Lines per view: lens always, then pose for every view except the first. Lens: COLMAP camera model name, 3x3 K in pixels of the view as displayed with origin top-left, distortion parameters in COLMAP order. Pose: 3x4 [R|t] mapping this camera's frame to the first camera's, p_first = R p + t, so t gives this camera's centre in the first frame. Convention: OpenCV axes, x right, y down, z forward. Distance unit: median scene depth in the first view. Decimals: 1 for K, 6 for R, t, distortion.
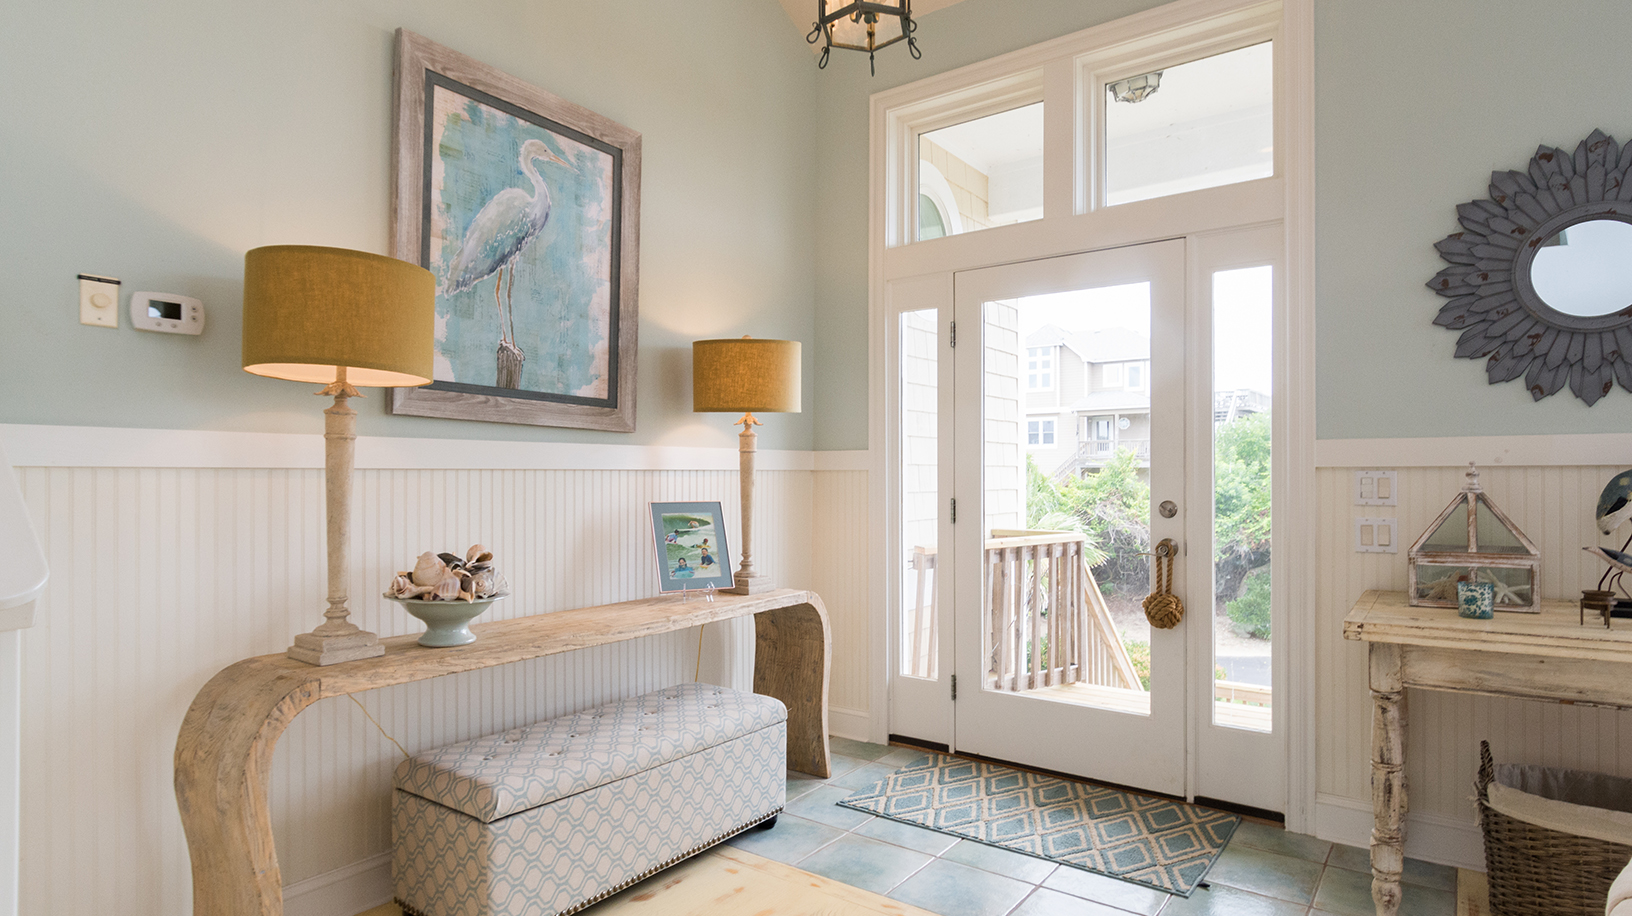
lens RADIAL K [[888.4, 0, 812.8], [0, 888.4, 473.5], [0, 0, 1]] dist [0.001975, 0.001249]
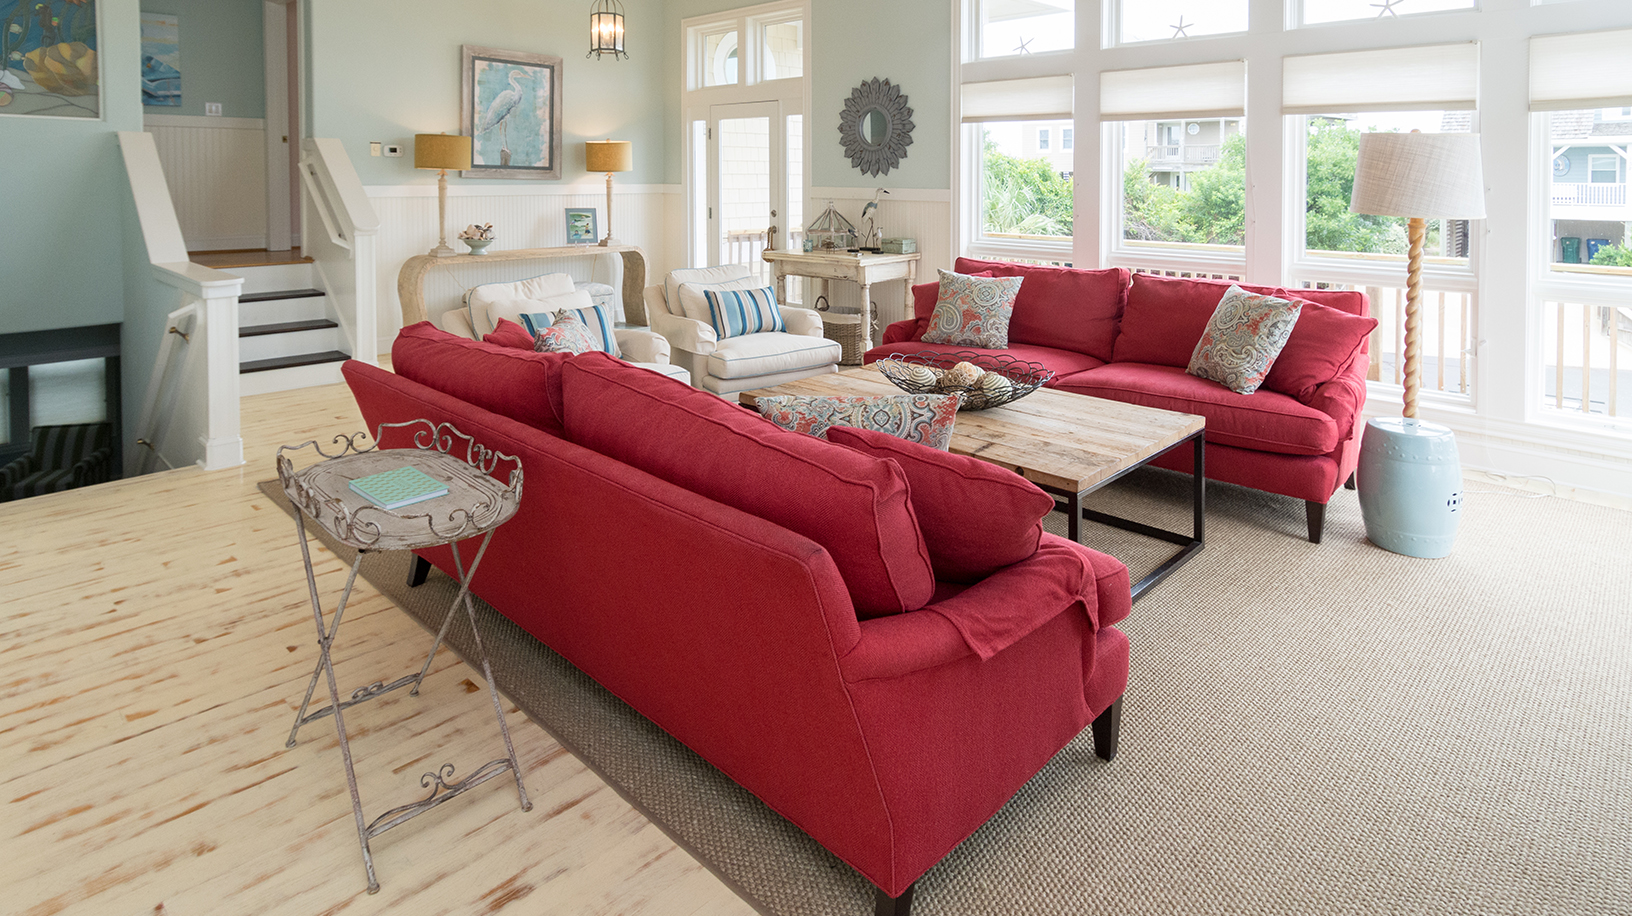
lens RADIAL K [[893.8, 0, 816.1], [0, 893.8, 208.7], [0, 0, 1]] dist [0.021573, -0.000269]
pose [[0.991206, 0.011143, -0.131859, 0.855290], [-0.005693, 0.999117, 0.041635, -0.075534], [0.132207, -0.040518, 0.990394, -1.411810]]
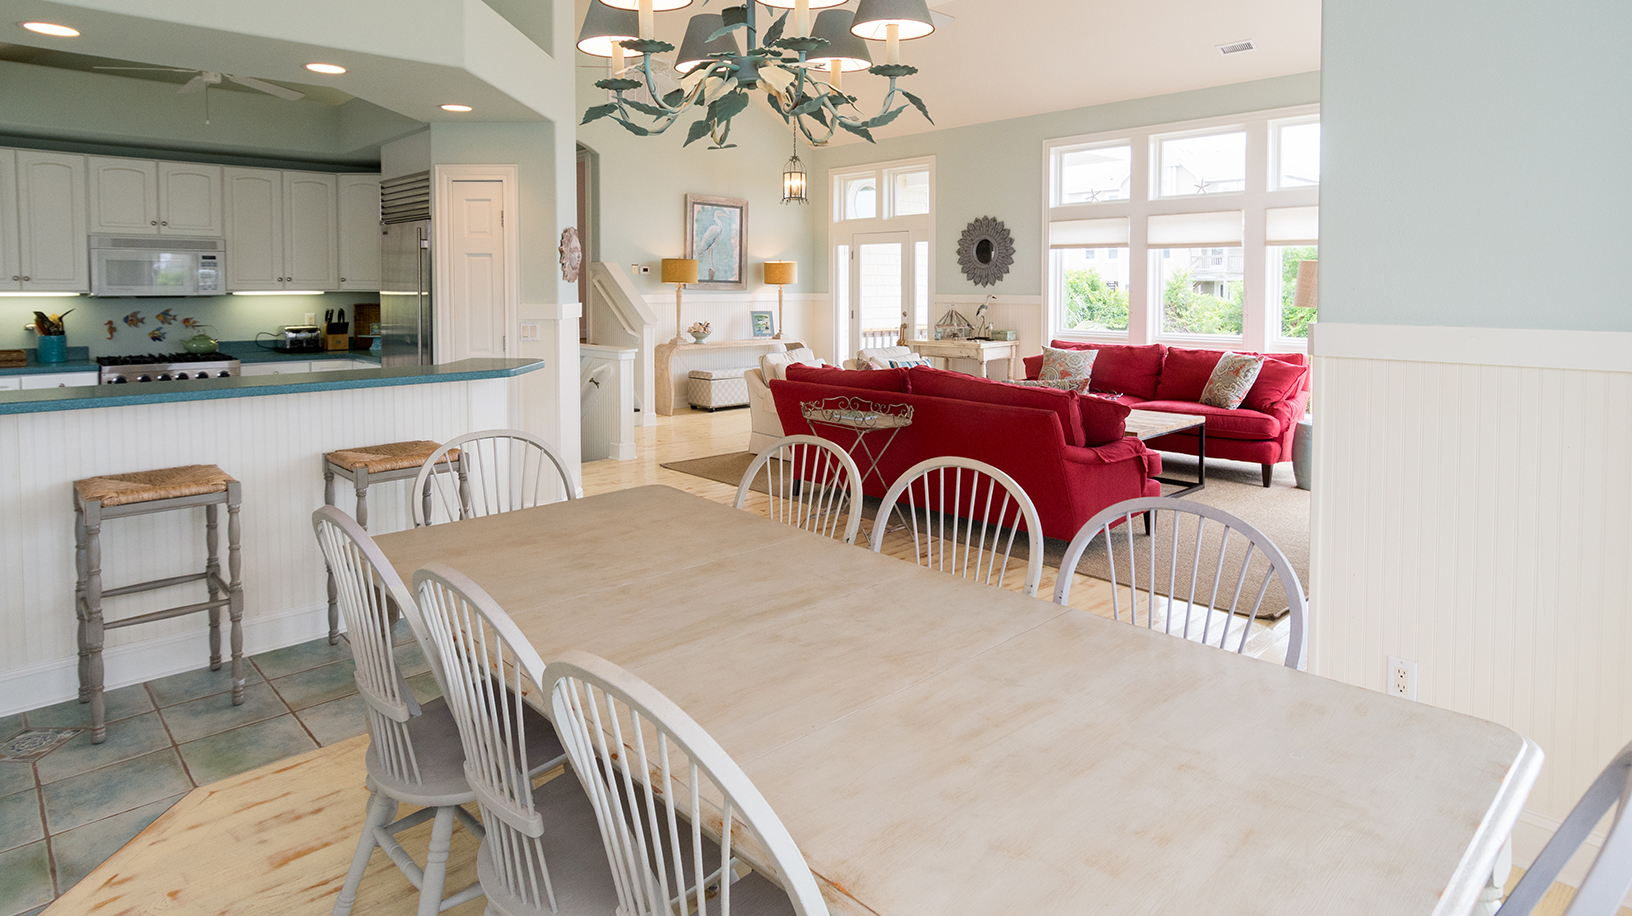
lens RADIAL K [[895.6, 0, 815.2], [0, 895.6, 329.5], [0, 0, 1]] dist [-0.006953, -0.001092]
pose [[0.984025, 0.010392, -0.177727, 0.680947], [-0.000963, 0.998591, 0.053057, -0.079676], [0.178027, -0.052038, 0.982649, -2.369676]]
